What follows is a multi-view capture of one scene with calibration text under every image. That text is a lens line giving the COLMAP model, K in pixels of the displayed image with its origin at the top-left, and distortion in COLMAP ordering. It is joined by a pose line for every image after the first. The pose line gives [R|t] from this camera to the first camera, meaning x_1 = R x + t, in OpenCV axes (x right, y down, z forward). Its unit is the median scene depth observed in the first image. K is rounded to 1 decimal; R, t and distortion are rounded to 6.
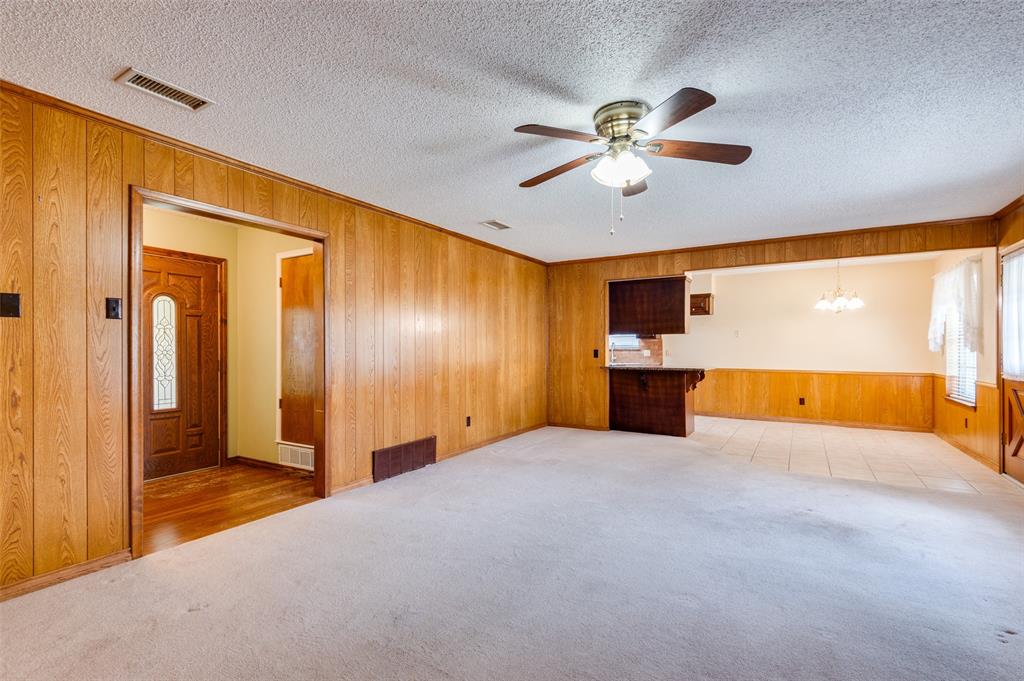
lens RADIAL K [[462.9, 0, 512.8], [0, 462.9, 349.1], [0, 0, 1]] dist [0.023863, -0.012610]
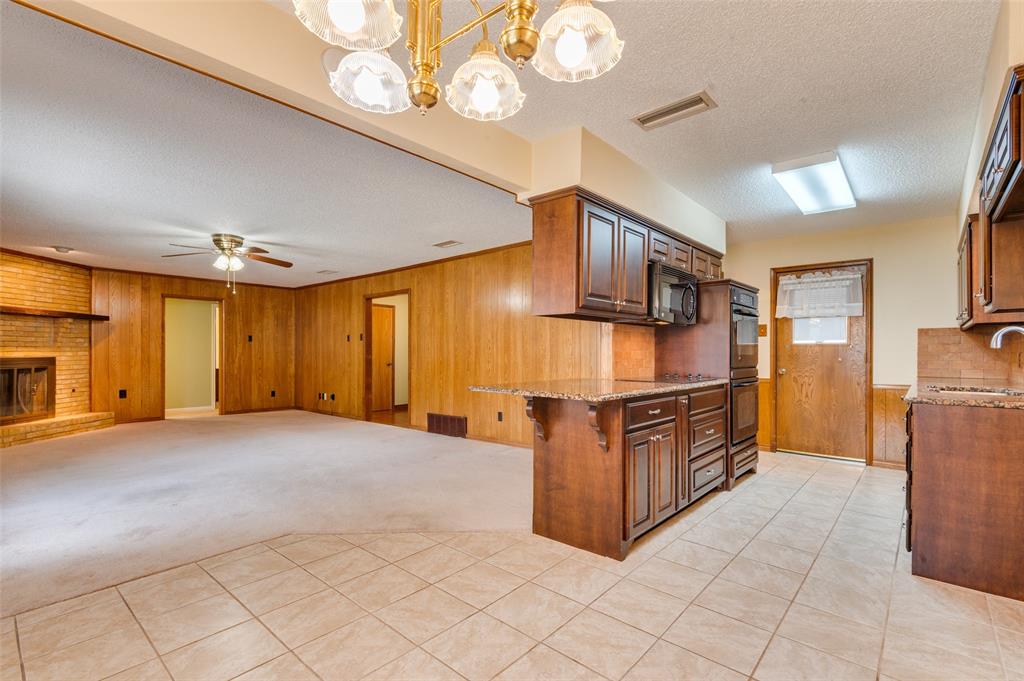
lens RADIAL K [[462.9, 0, 514.9], [0, 462.9, 353.8], [0, 0, 1]] dist [0.023863, -0.012610]
pose [[-0.161267, 0.003445, -0.986905, 0.844197], [-0.001803, 0.999991, 0.003785, 0.003749], [0.986909, 0.002390, -0.161259, 1.050916]]
